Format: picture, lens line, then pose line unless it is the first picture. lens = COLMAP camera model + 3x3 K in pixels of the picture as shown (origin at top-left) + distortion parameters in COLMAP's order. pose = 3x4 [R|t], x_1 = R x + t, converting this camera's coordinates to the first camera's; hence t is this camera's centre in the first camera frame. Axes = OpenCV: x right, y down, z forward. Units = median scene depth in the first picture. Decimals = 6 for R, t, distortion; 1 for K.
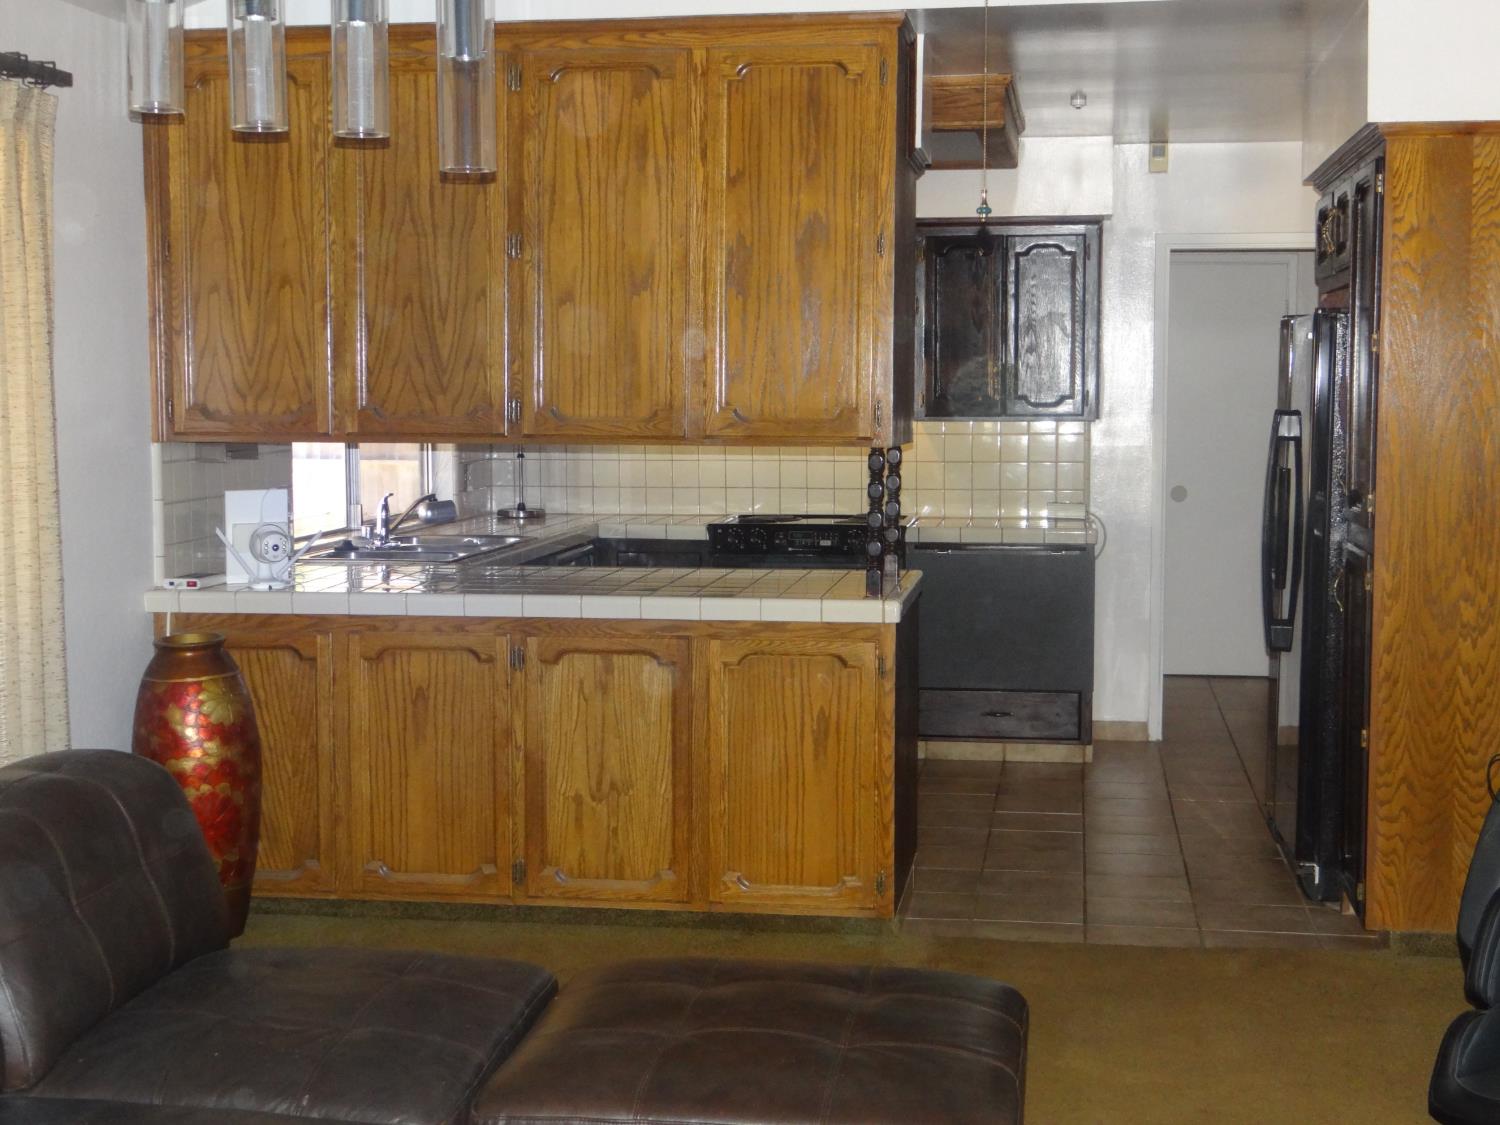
lens RADIAL K [[2189.0, 0, 750.0], [0, 2189.0, 562.5], [0, 0, 1]] dist [0.020383, 0.064088]
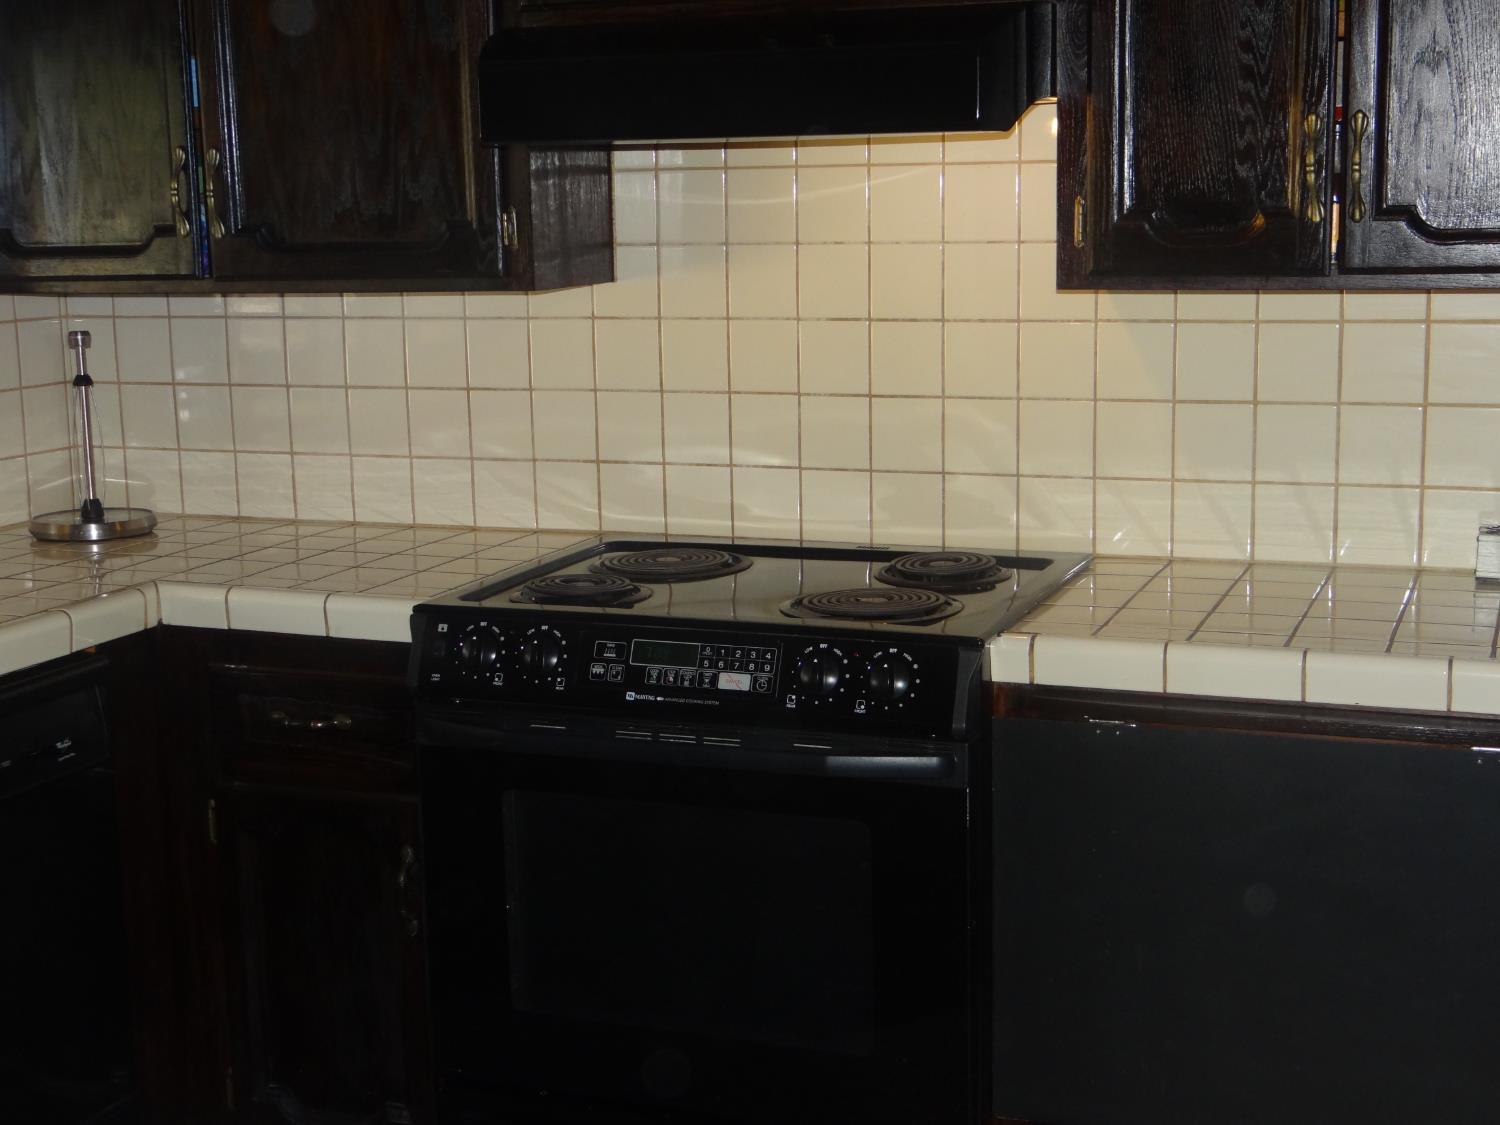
lens RADIAL K [[2189.0, 0, 750.0], [0, 2189.0, 562.5], [0, 0, 1]] dist [0.020383, 0.064088]
pose [[0.978309, 0.015920, -0.206537, 0.099251], [-0.000095, 0.997077, 0.076407, -0.049087], [0.207150, -0.074730, 0.975451, 0.667480]]
